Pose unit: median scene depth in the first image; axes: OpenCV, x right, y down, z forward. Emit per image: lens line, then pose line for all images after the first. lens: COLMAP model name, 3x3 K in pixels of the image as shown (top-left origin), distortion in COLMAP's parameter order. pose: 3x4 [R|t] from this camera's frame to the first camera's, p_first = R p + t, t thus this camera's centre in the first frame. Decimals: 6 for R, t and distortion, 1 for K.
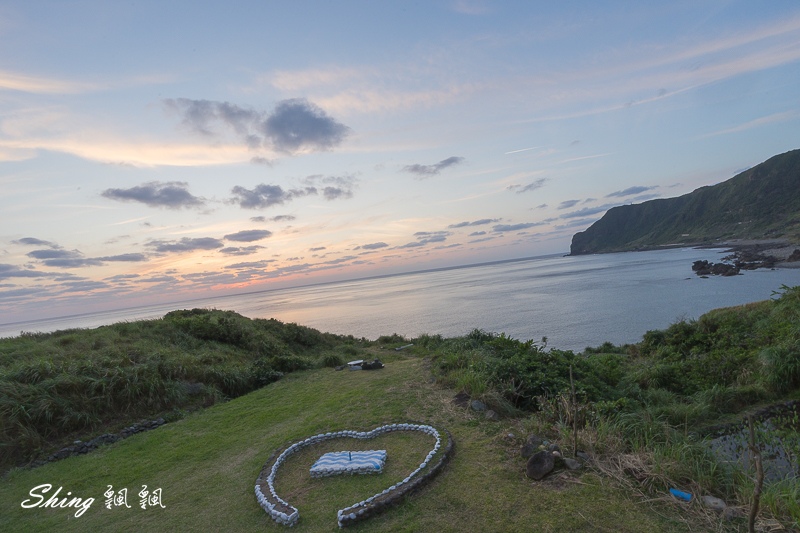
lens RADIAL K [[366.5, 0, 395.4], [0, 366.5, 268.7], [0, 0, 1]] dist [-0.002583, 0.000011]
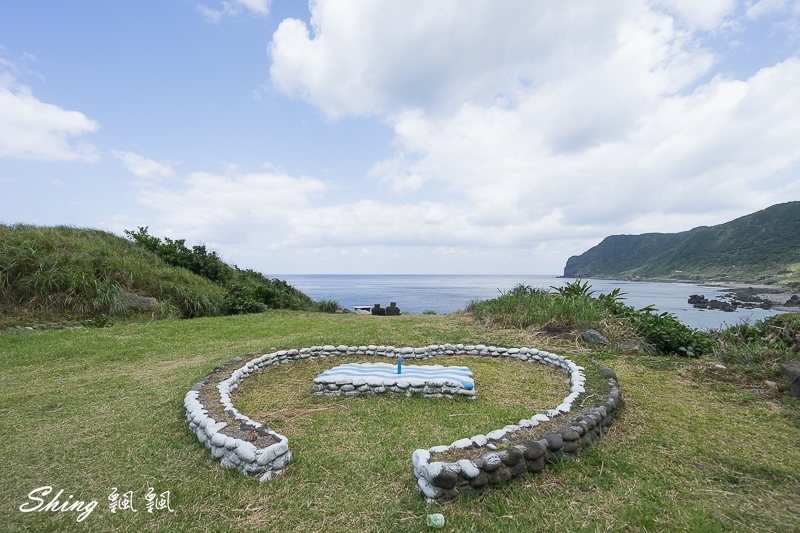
lens RADIAL K [[366.5, 0, 394.3], [0, 366.5, 275.3], [0, 0, 1]] dist [-0.002583, 0.000011]
pose [[0.991372, 0.129148, 0.022409, -0.135910], [-0.129433, 0.991519, 0.011747, 0.339612], [-0.020702, -0.014546, 0.999680, 0.454559]]
